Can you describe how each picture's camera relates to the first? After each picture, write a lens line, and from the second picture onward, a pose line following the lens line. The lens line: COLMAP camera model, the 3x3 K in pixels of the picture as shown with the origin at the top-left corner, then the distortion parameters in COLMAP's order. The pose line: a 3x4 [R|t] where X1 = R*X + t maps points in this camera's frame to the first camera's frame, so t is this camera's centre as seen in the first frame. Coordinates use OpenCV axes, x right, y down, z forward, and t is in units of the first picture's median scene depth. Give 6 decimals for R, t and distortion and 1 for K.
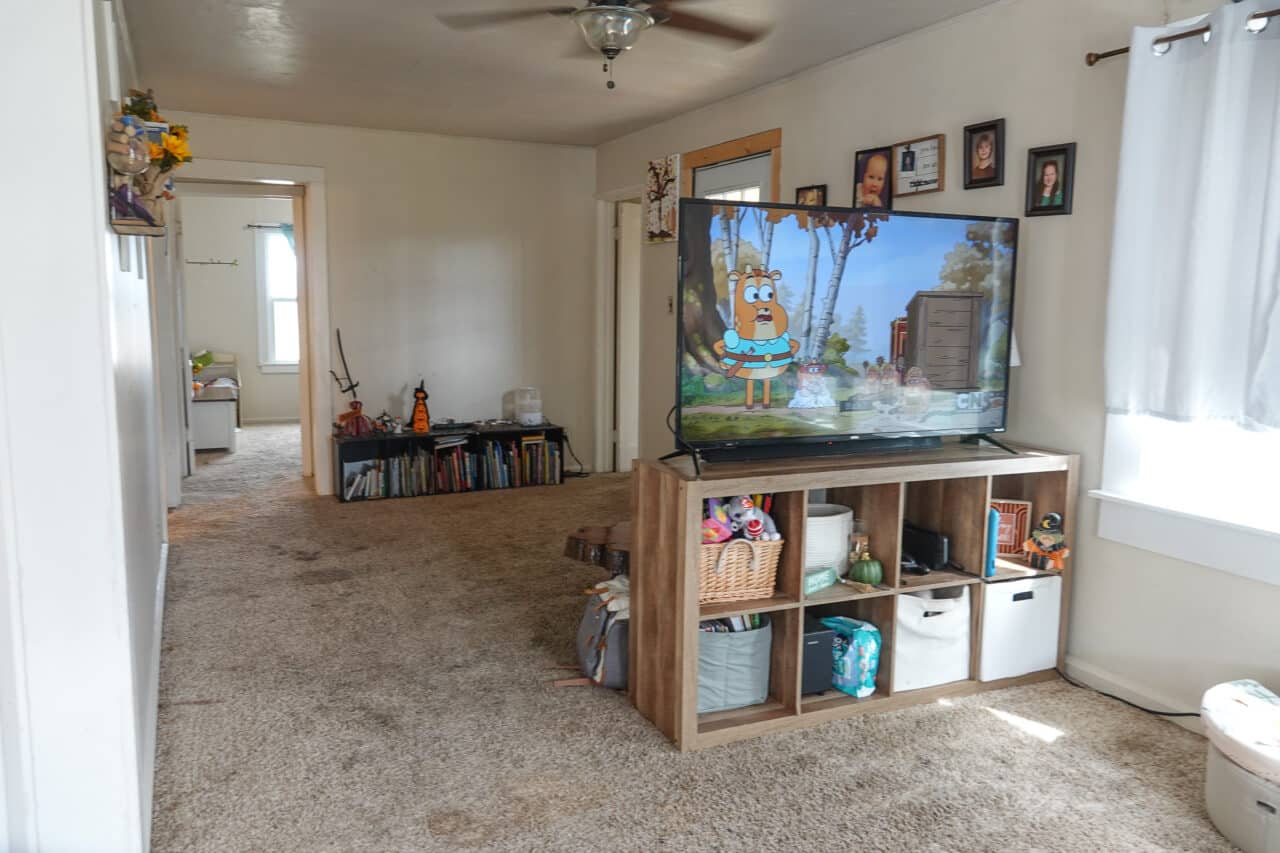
lens RADIAL K [[891.0, 0, 643.4], [0, 891.0, 422.7], [0, 0, 1]] dist [0.005316, 0.004160]
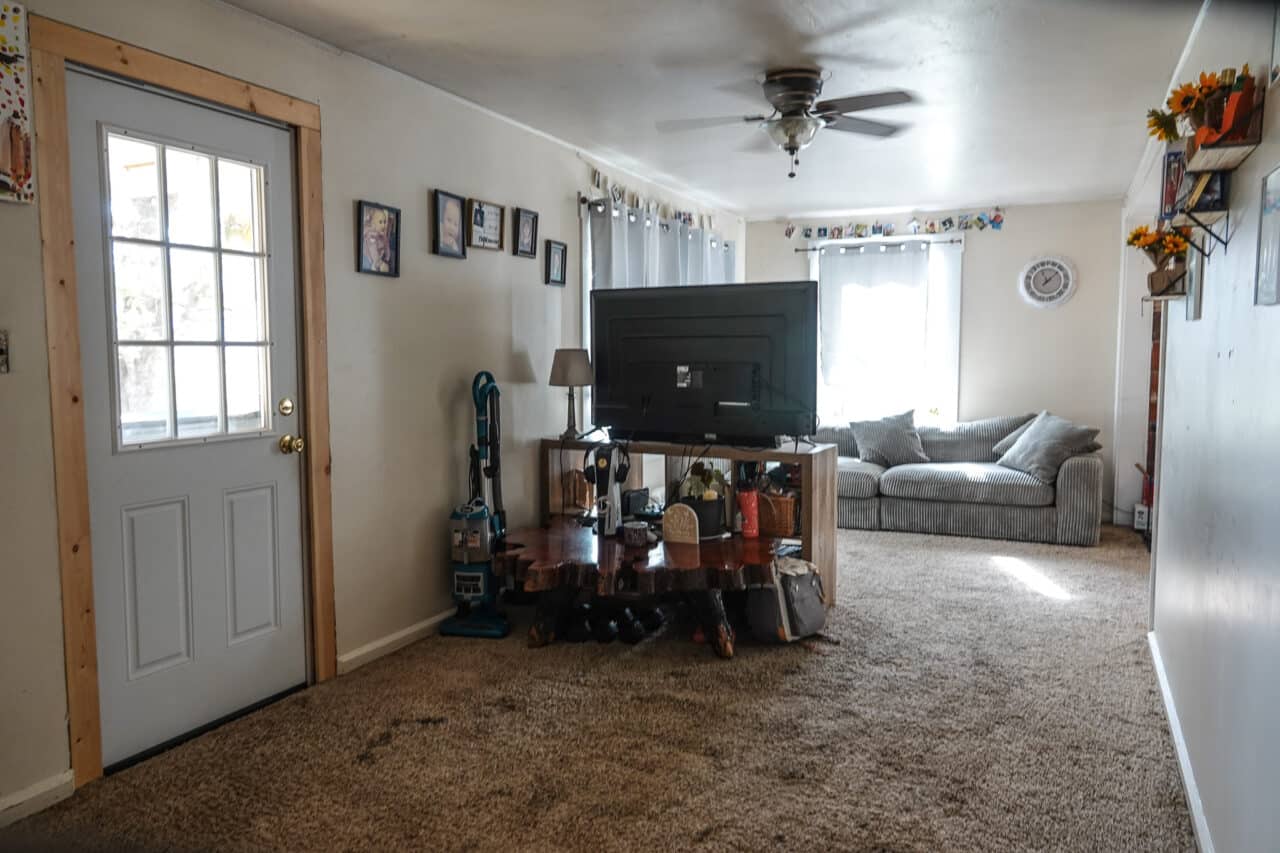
lens RADIAL K [[891.0, 0, 643.4], [0, 891.0, 422.7], [0, 0, 1]] dist [0.005316, 0.004160]
pose [[-0.601859, -0.074932, 0.795079, -0.748769], [0.104714, 0.979588, 0.171587, -0.213362], [-0.791707, 0.186527, -0.581728, 1.553037]]
